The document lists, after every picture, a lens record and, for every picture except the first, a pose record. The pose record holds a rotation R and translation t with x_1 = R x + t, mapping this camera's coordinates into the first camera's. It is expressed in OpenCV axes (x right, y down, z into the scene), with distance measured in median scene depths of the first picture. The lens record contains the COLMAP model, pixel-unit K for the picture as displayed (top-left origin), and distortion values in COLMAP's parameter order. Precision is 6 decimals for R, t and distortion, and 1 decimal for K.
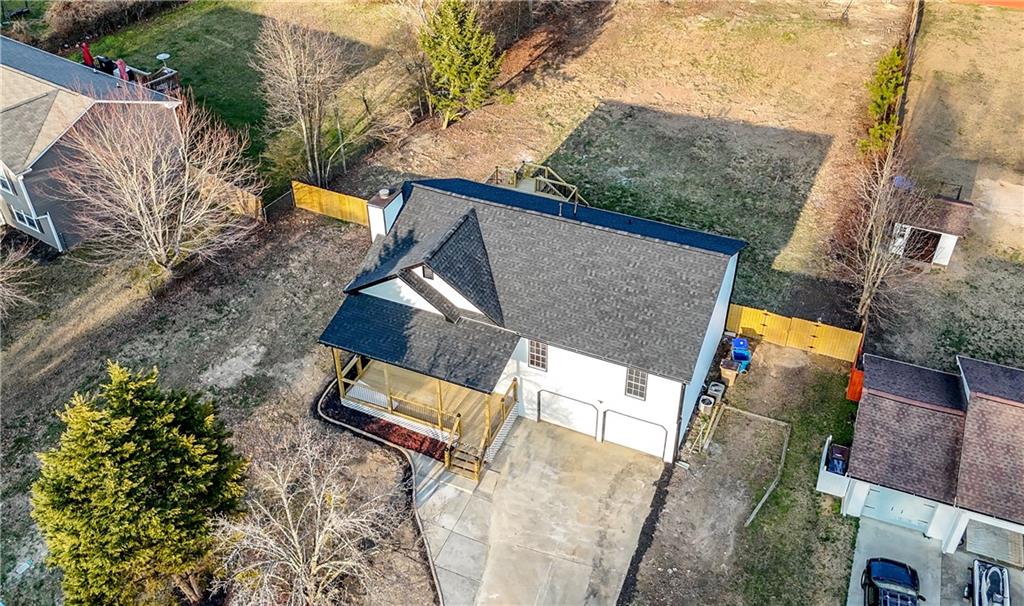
lens RADIAL K [[789.7, 0, 512.7], [0, 789.7, 267.6], [0, 0, 1]] dist [0.025631, 0.000995]
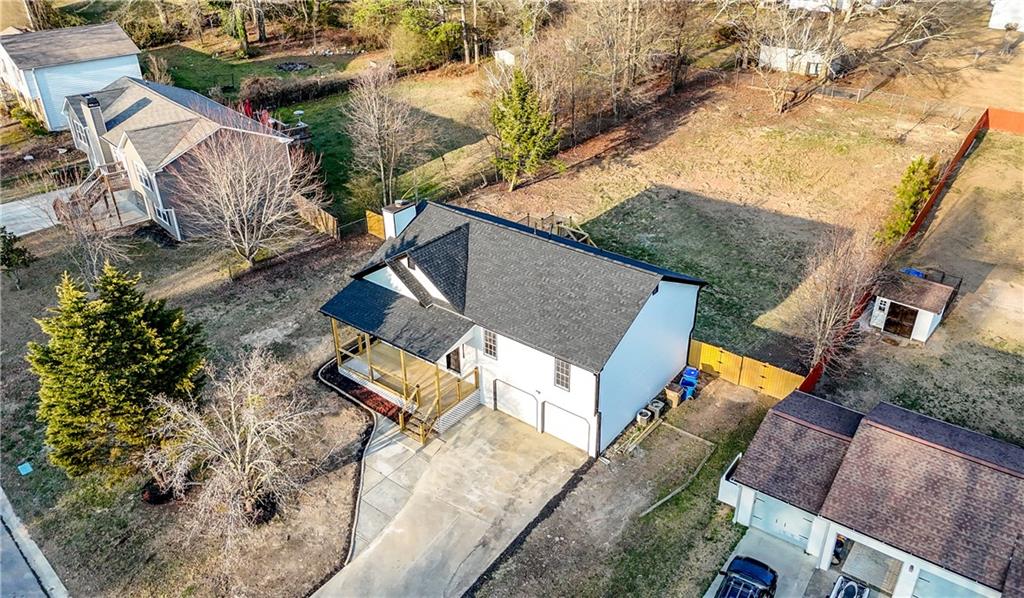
lens RADIAL K [[697.1, 0, 531.3], [0, 697.1, 298.3], [0, 0, 1]] dist [0.029455, -0.003357]
pose [[0.976897, 0.120875, -0.176241, 0.240482], [-0.138306, 0.986275, -0.090186, 0.117720], [0.162921, 0.112478, 0.980207, -0.000413]]
